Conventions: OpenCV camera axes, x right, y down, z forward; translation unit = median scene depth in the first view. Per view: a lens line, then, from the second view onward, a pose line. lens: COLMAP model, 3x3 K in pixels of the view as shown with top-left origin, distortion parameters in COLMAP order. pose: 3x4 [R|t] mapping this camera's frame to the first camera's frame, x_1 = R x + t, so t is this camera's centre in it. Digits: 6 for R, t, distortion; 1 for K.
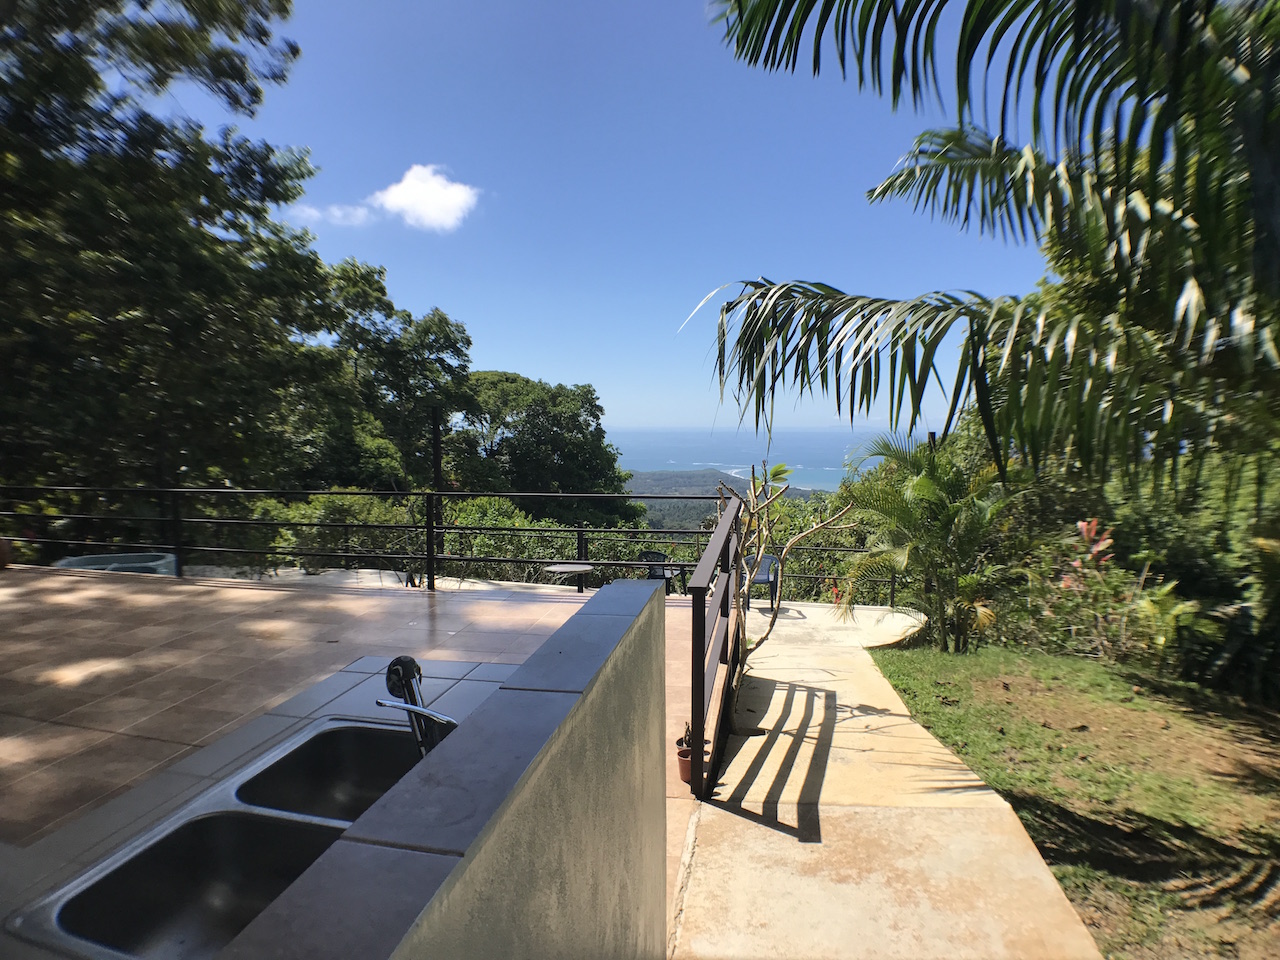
lens RADIAL K [[853.6, 0, 640.0], [0, 853.6, 480.0], [0, 0, 1]] dist [-0.159813, -0.003039]
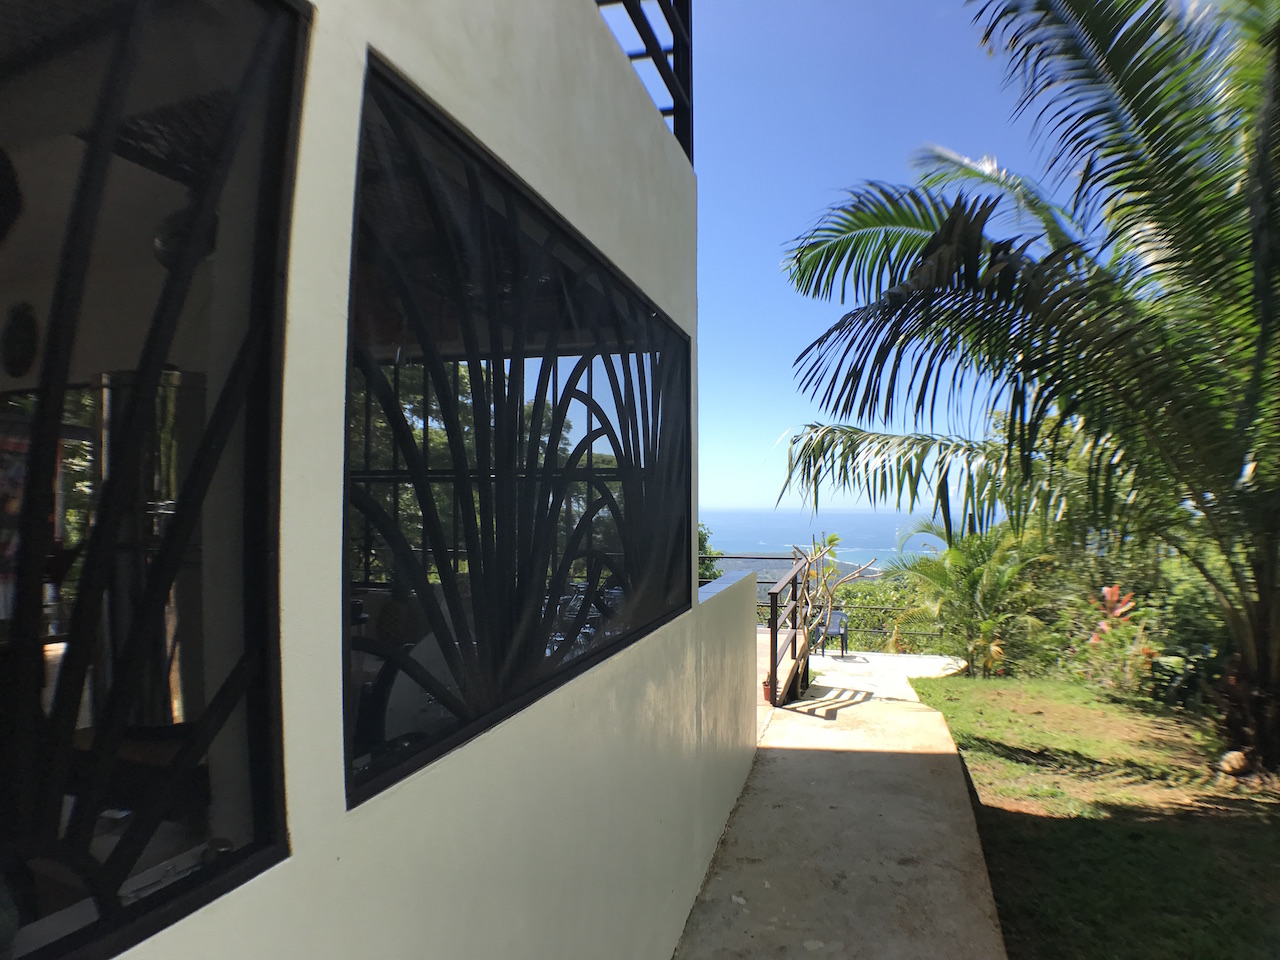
lens RADIAL K [[853.6, 0, 640.0], [0, 853.6, 480.0], [0, 0, 1]] dist [-0.159813, -0.003039]
pose [[0.994345, 0.004265, -0.106117, -0.001183], [-0.014225, 0.995538, -0.093286, 0.001985], [0.105245, 0.094268, 0.989968, -0.035956]]
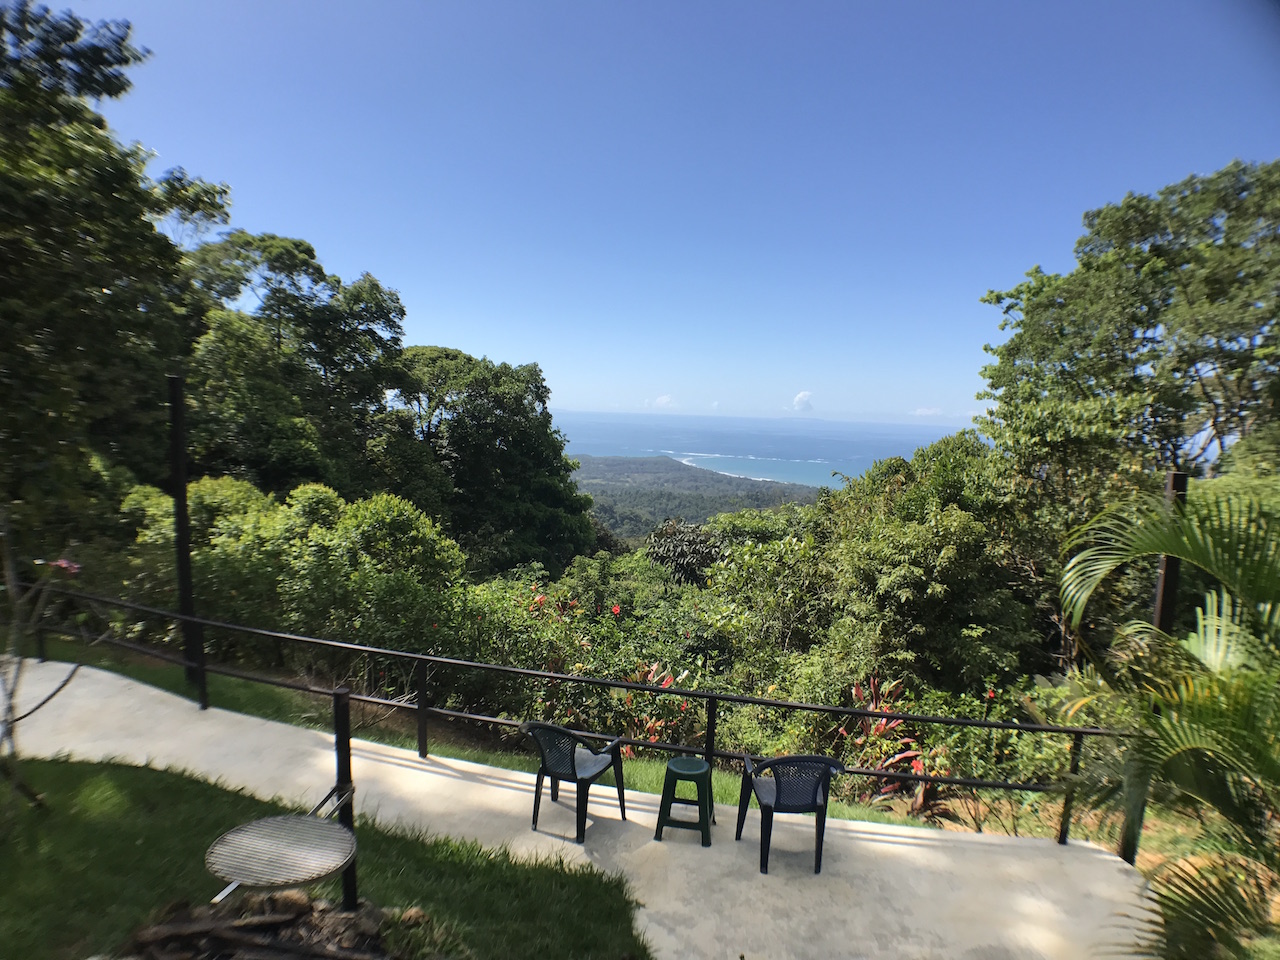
lens RADIAL K [[853.6, 0, 640.0], [0, 853.6, 480.0], [0, 0, 1]] dist [-0.159813, -0.003039]
pose [[0.997982, 0.030465, 0.055708, 0.005402], [-0.031442, 0.999365, 0.016745, -0.007730], [-0.055162, -0.018462, 0.998307, 0.091500]]
